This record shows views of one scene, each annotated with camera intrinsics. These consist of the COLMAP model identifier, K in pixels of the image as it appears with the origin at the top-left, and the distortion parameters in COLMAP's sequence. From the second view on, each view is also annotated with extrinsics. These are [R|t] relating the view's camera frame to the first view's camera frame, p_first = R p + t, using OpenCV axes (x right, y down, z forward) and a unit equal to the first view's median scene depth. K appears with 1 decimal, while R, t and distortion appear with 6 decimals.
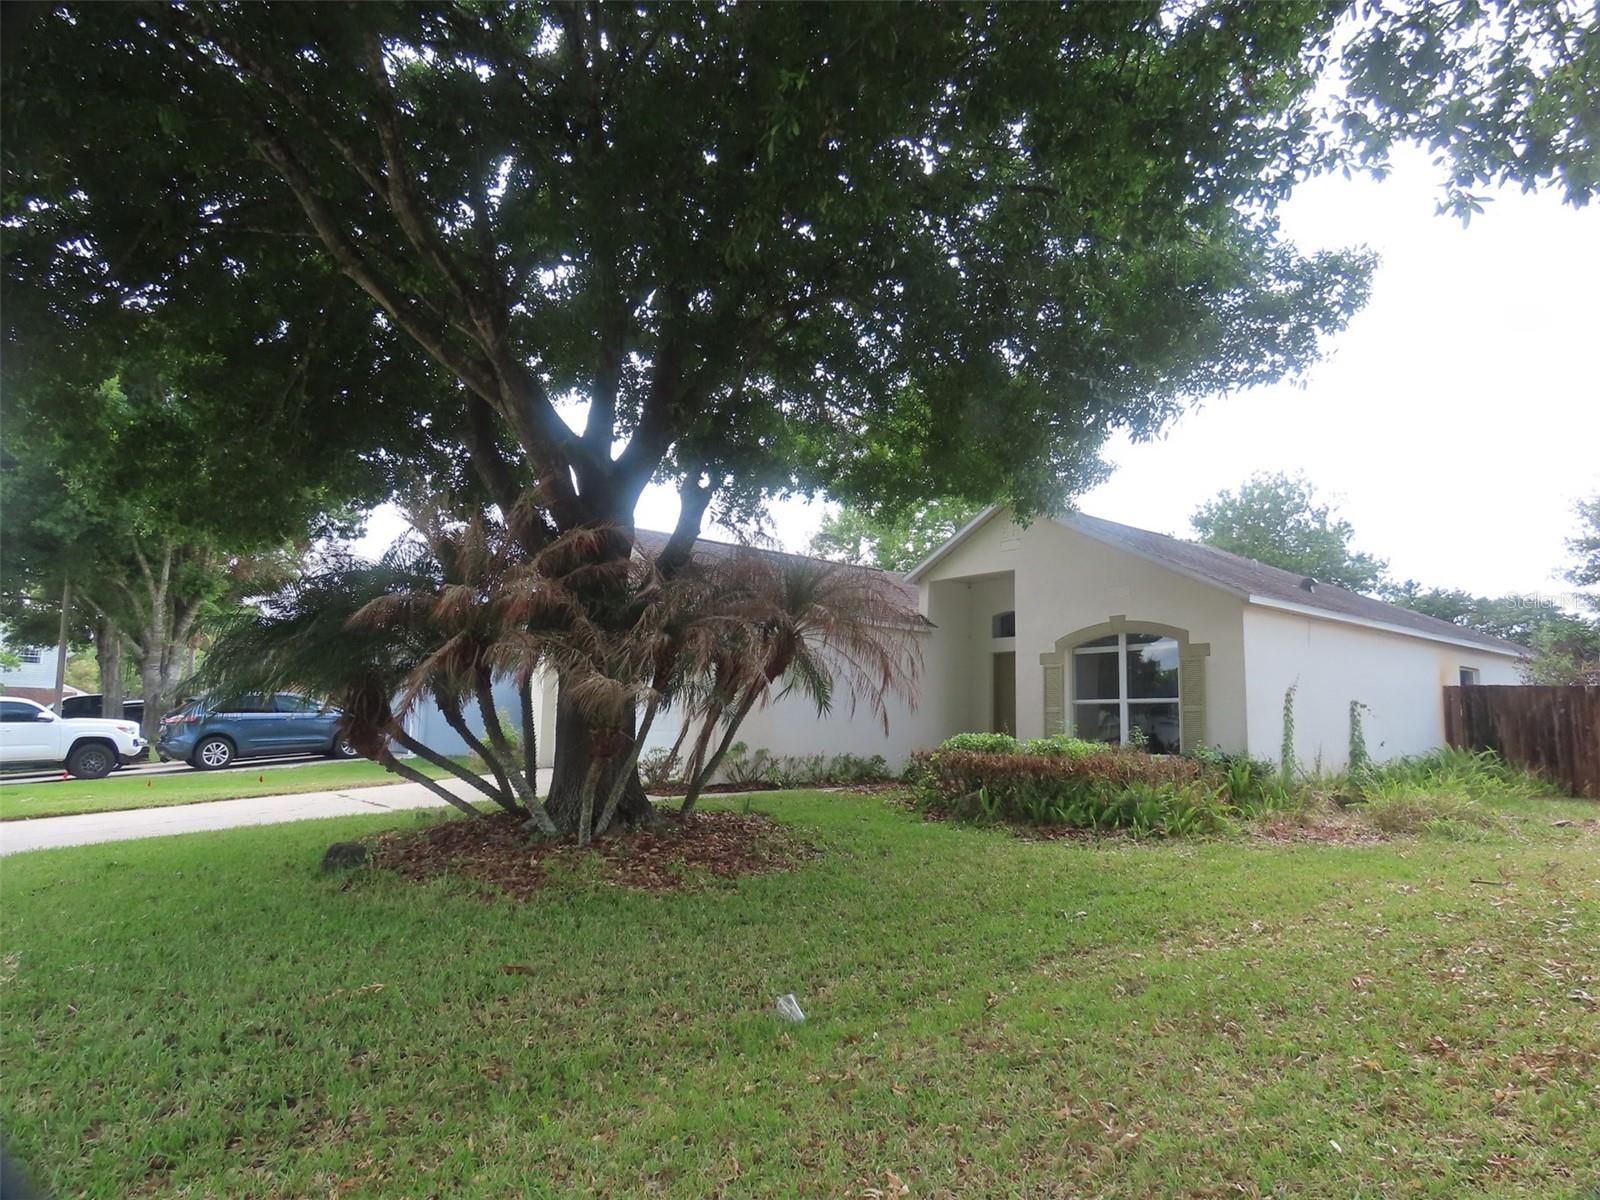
lens RADIAL K [[1005.9, 0, 791.1], [0, 1005.9, 602.3], [0, 0, 1]] dist [-0.004380, -0.000482]
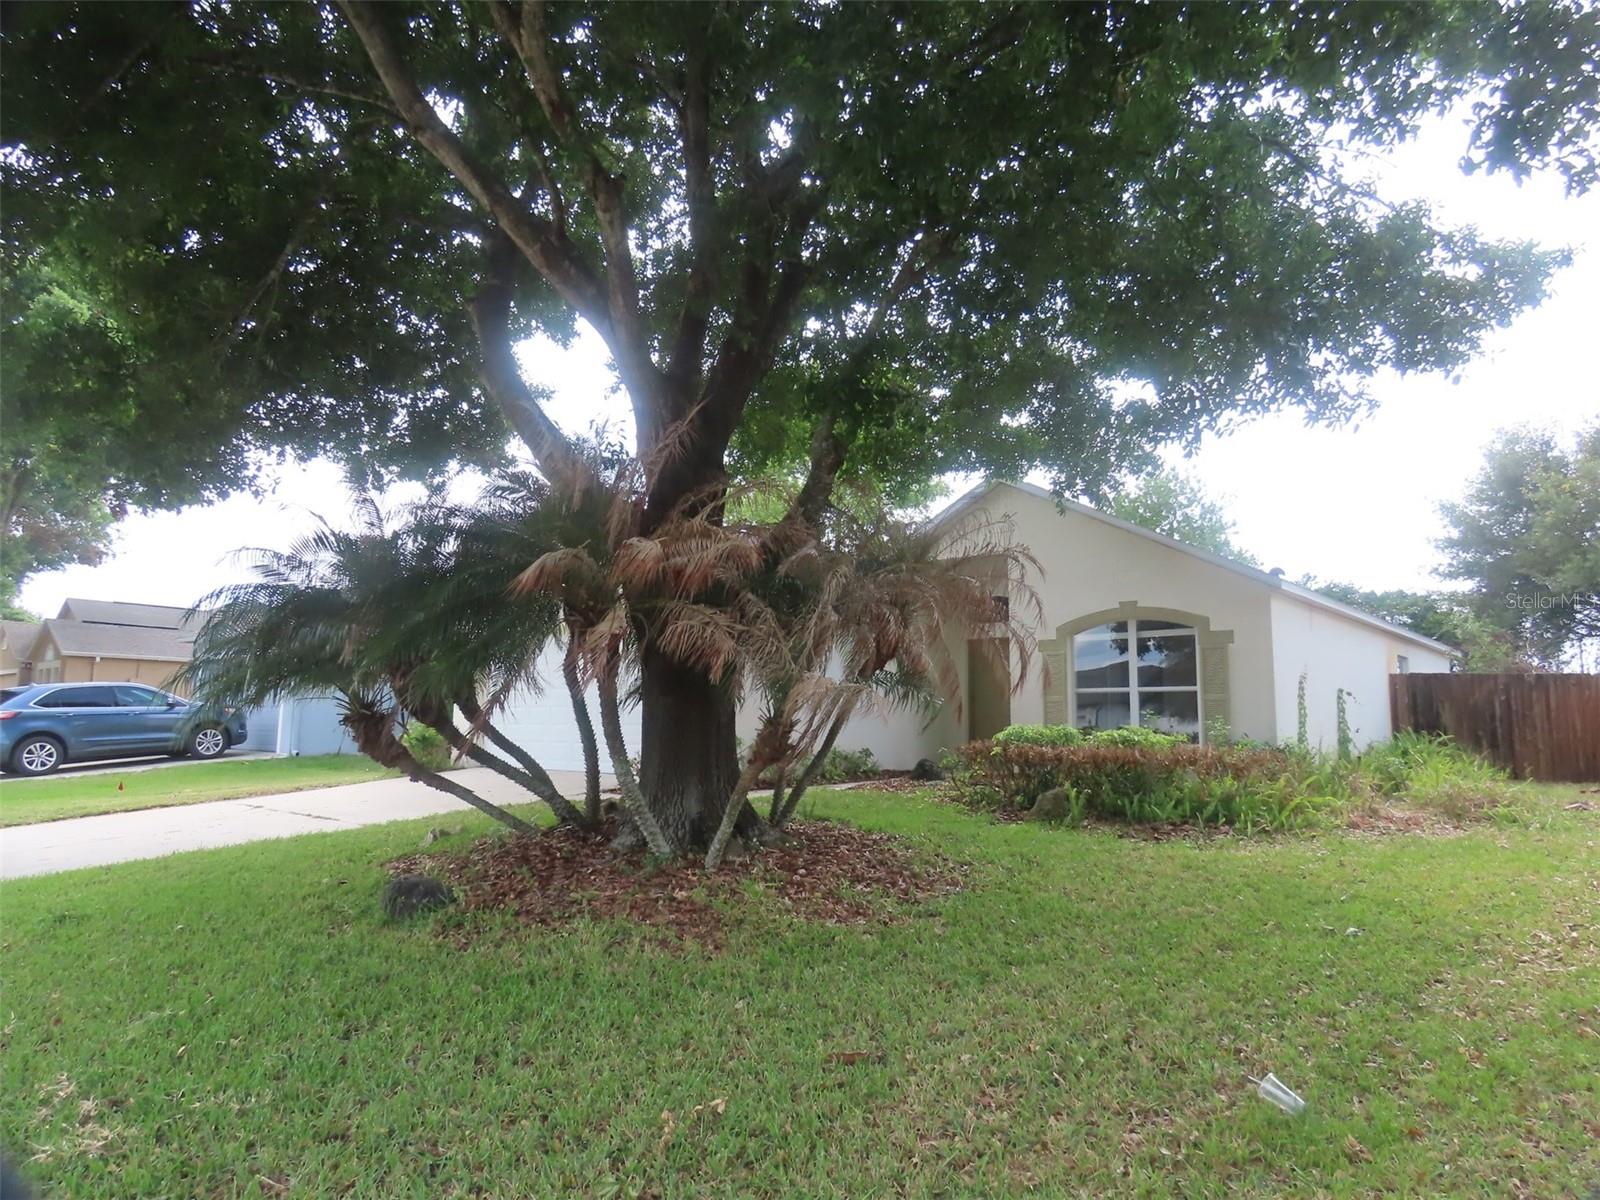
lens RADIAL K [[1005.9, 0, 791.1], [0, 1005.9, 602.3], [0, 0, 1]] dist [-0.004380, -0.000482]
pose [[0.982689, 0.012573, 0.184837, -0.169574], [-0.014738, 0.999838, 0.010343, 0.008469], [-0.184677, -0.012889, 0.982715, 0.104178]]
